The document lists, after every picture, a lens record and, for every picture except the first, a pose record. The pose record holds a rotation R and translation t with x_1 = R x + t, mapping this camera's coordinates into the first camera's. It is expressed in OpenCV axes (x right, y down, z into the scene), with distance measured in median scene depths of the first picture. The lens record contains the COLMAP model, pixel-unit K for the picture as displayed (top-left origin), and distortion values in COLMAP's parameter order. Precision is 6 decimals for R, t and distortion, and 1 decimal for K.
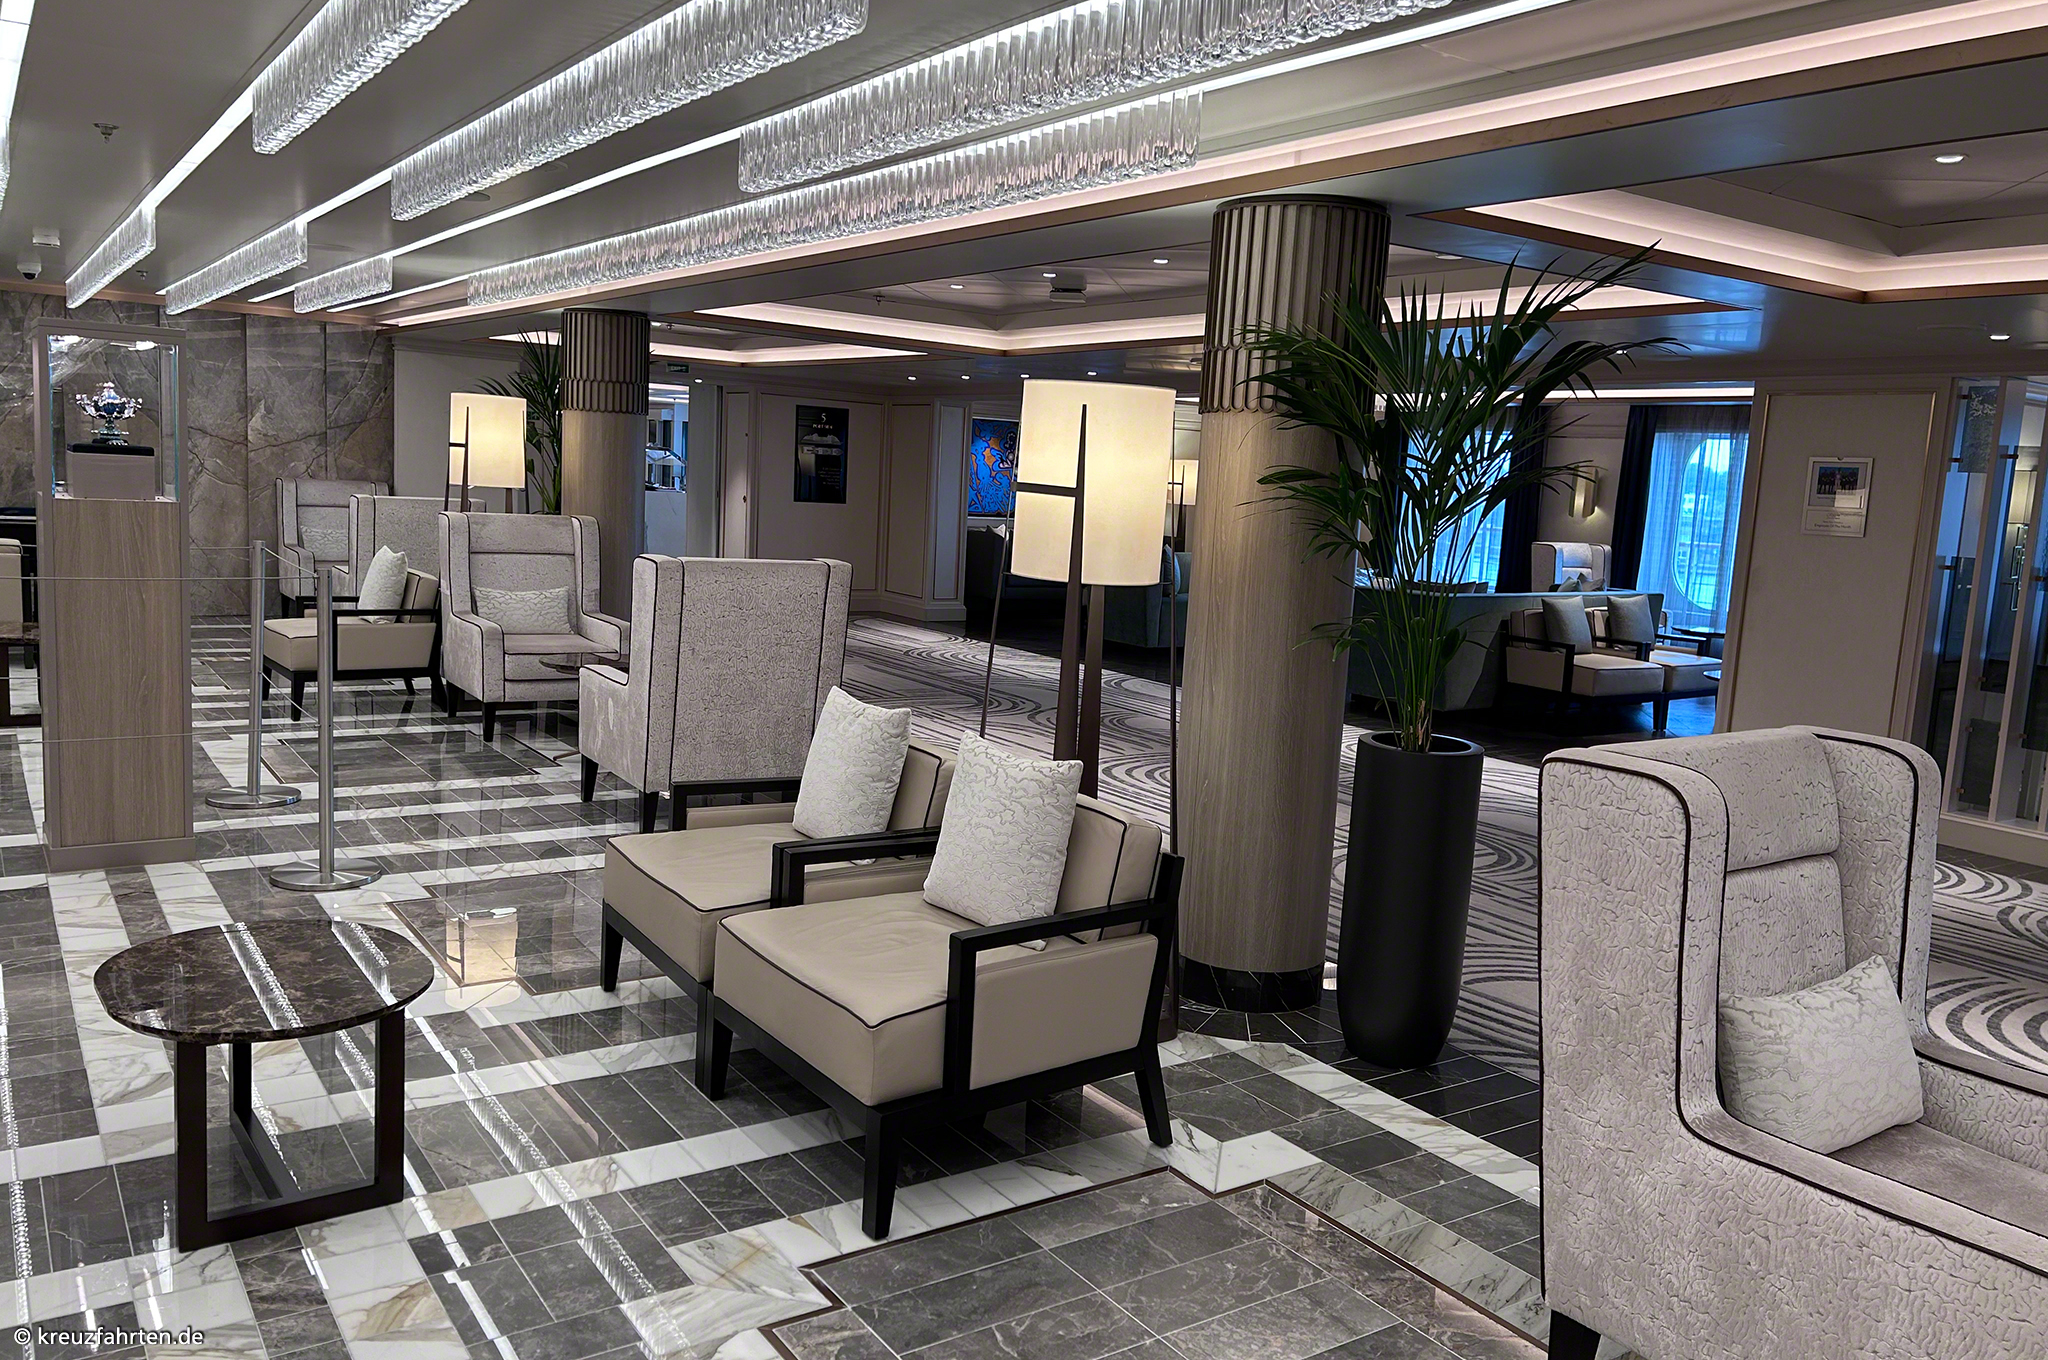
lens RADIAL K [[1551.1, 0, 1024.0], [0, 1551.1, 680.0], [0, 0, 1]] dist [0.000818, -0.000904]
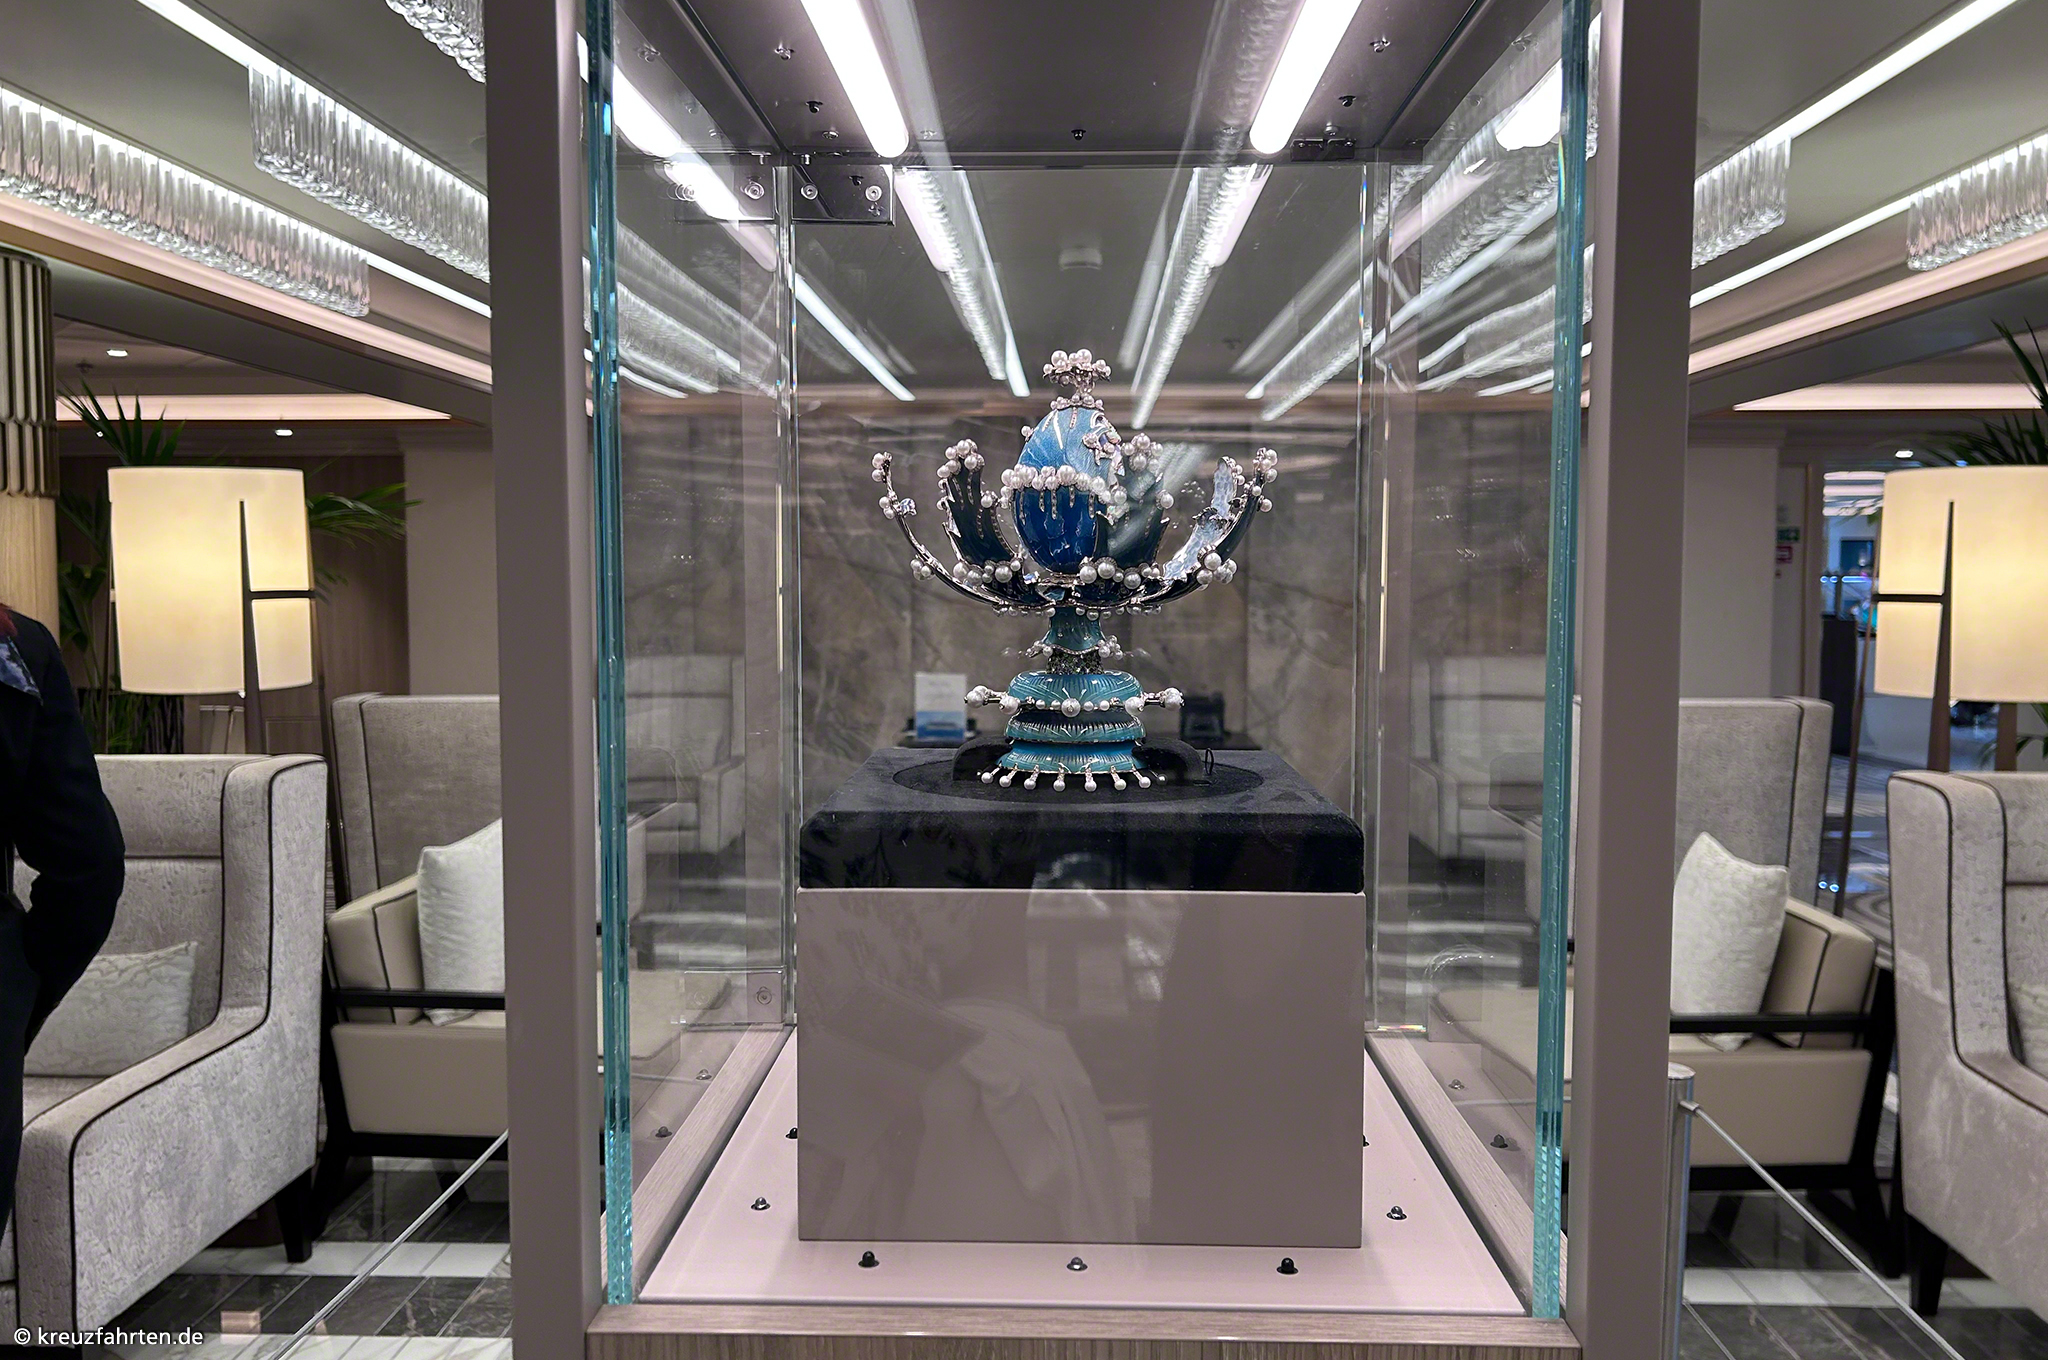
lens RADIAL K [[1551.1, 0, 1024.0], [0, 1551.1, 680.0], [0, 0, 1]] dist [0.000818, -0.000904]
pose [[0.805772, -0.013082, -0.592082, -0.303779], [-0.037427, 0.996633, -0.072955, -0.090158], [0.591042, 0.080945, 0.802569, 0.520990]]
